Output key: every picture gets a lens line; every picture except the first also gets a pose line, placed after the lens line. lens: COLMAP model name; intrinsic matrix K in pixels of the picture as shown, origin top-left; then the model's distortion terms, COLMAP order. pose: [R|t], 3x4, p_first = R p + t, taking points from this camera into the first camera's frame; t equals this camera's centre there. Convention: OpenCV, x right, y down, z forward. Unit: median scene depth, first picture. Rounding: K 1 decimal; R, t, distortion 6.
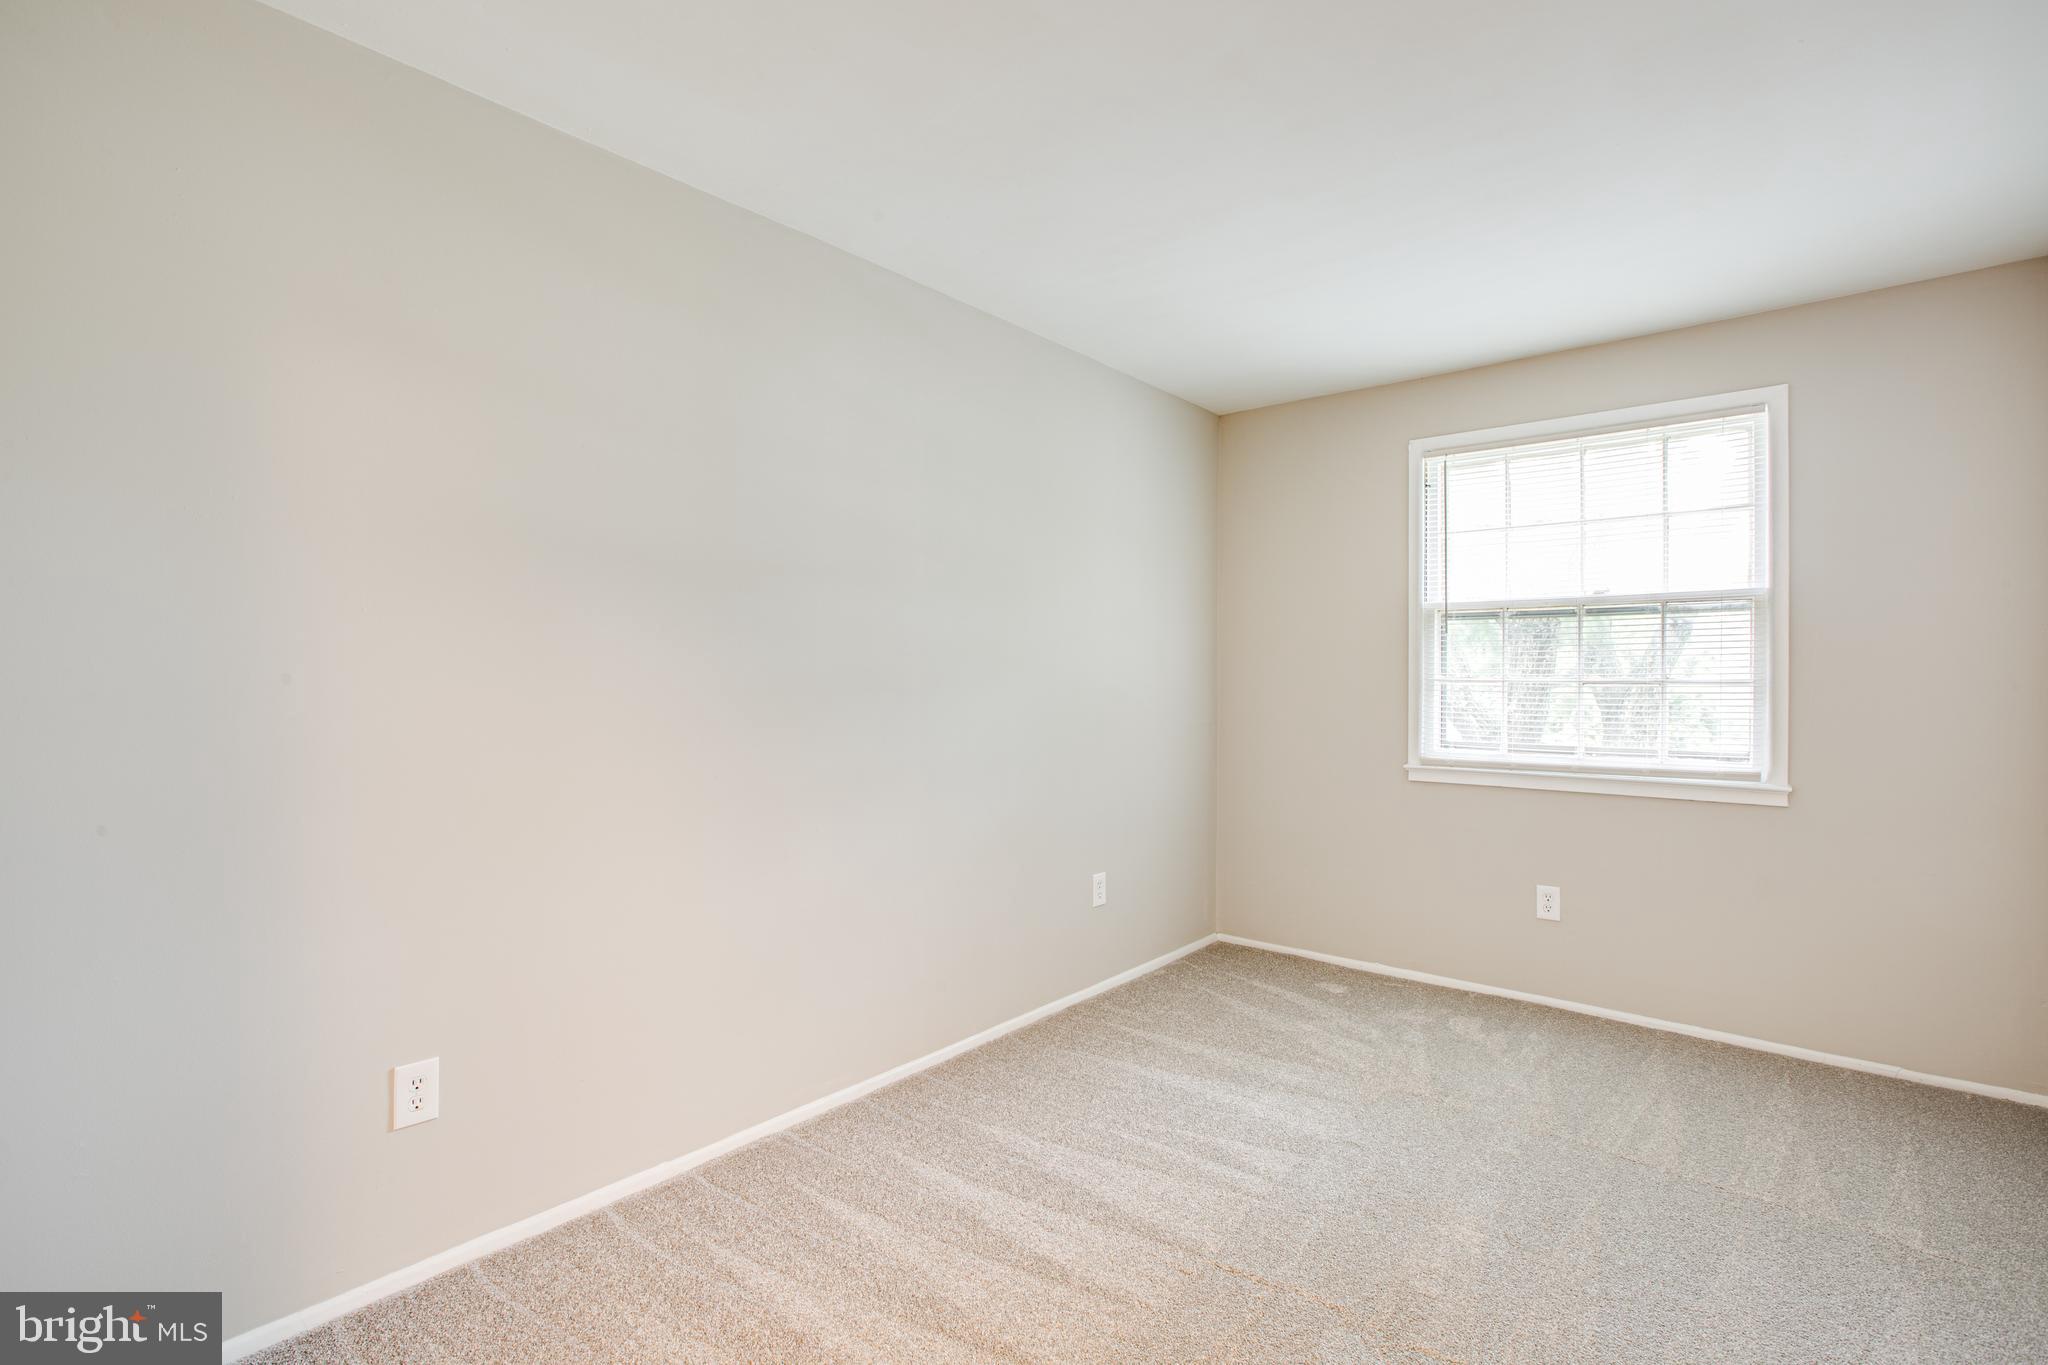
lens RADIAL K [[962.0, 0, 1030.6], [0, 962.0, 677.8], [0, 0, 1]] dist [-0.026748, 0.011631]
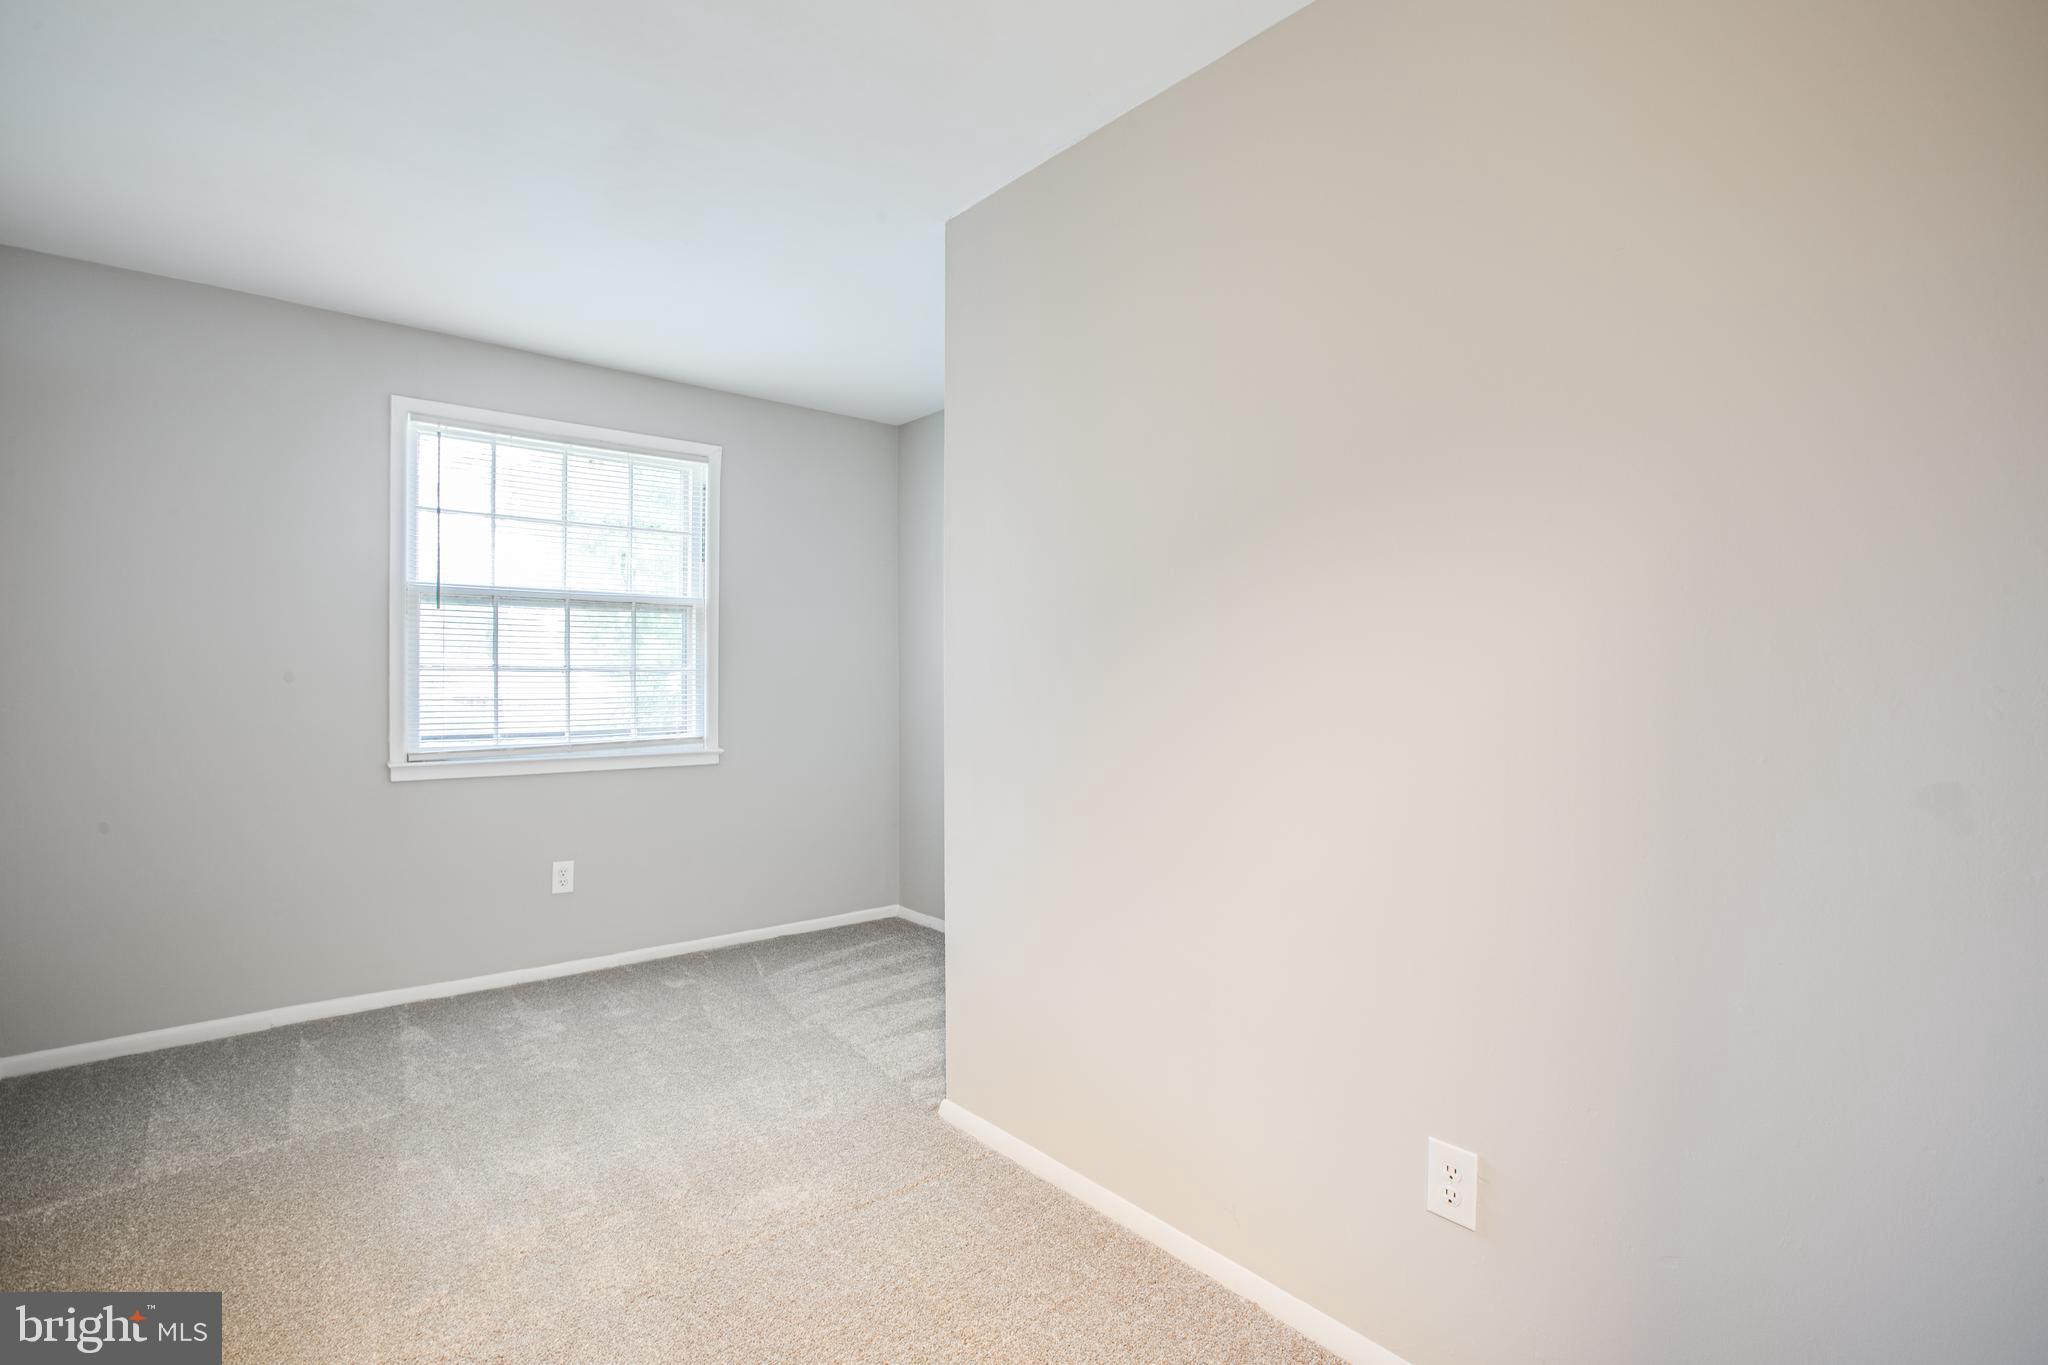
lens RADIAL K [[962.0, 0, 1030.6], [0, 962.0, 677.8], [0, 0, 1]] dist [-0.026748, 0.011631]
pose [[0.143154, 0.006126, 0.989682, -0.401918], [0.003146, 0.999973, -0.006645, 0.021740], [-0.989695, 0.004065, 0.143131, 0.306161]]
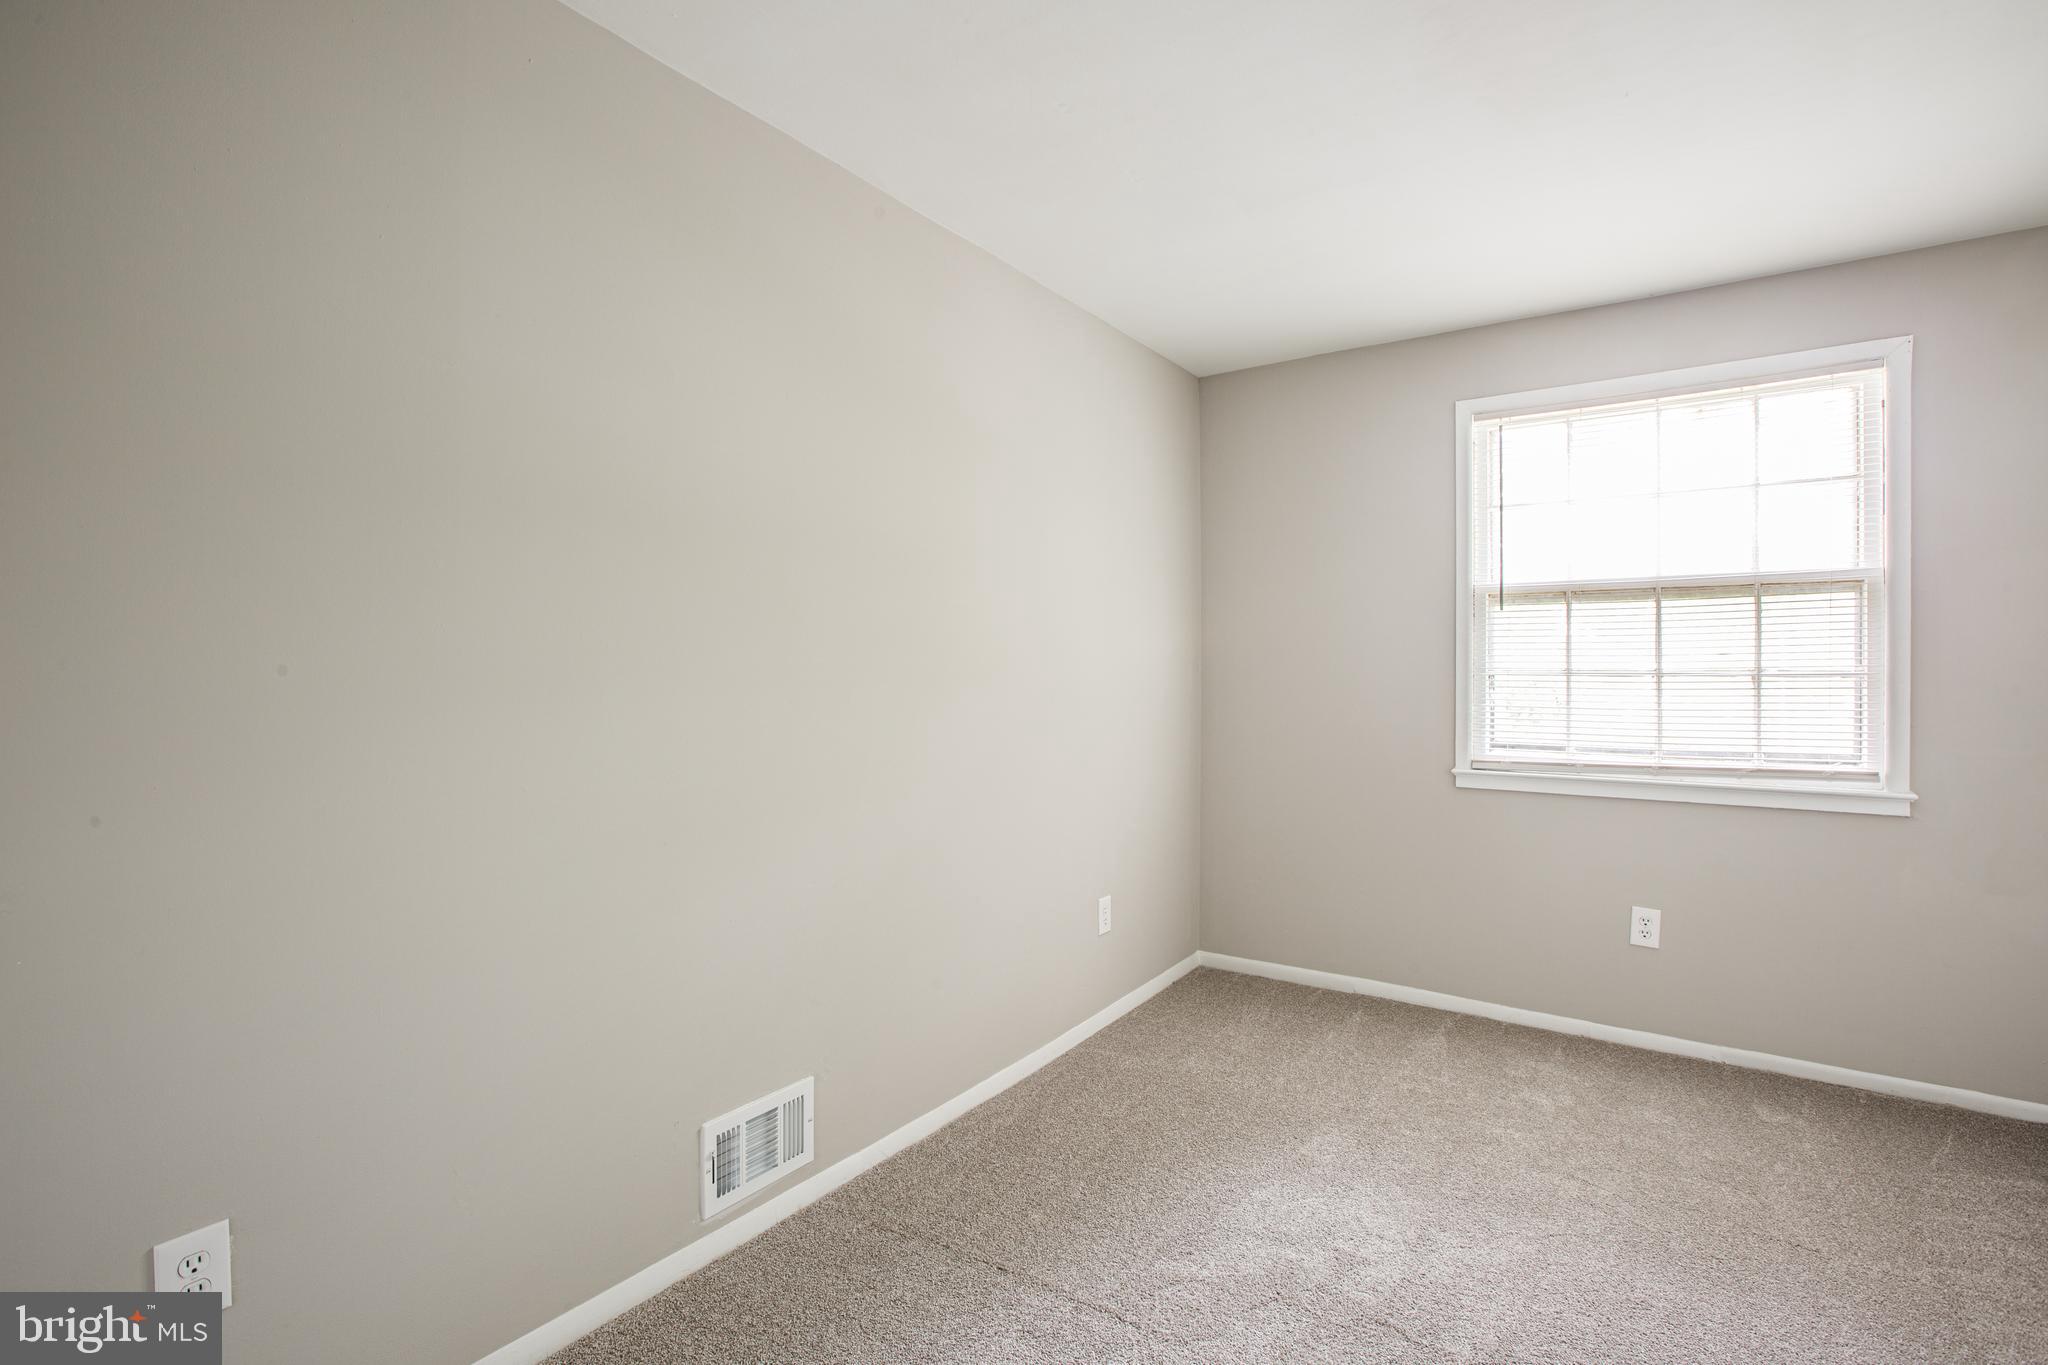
lens RADIAL K [[962.0, 0, 1030.6], [0, 962.0, 677.8], [0, 0, 1]] dist [-0.026748, 0.011631]
pose [[0.994976, 0.009402, 0.099671, -0.085218], [-0.008842, 0.999943, -0.006056, 0.017586], [-0.099722, 0.005144, 0.995002, 0.170740]]
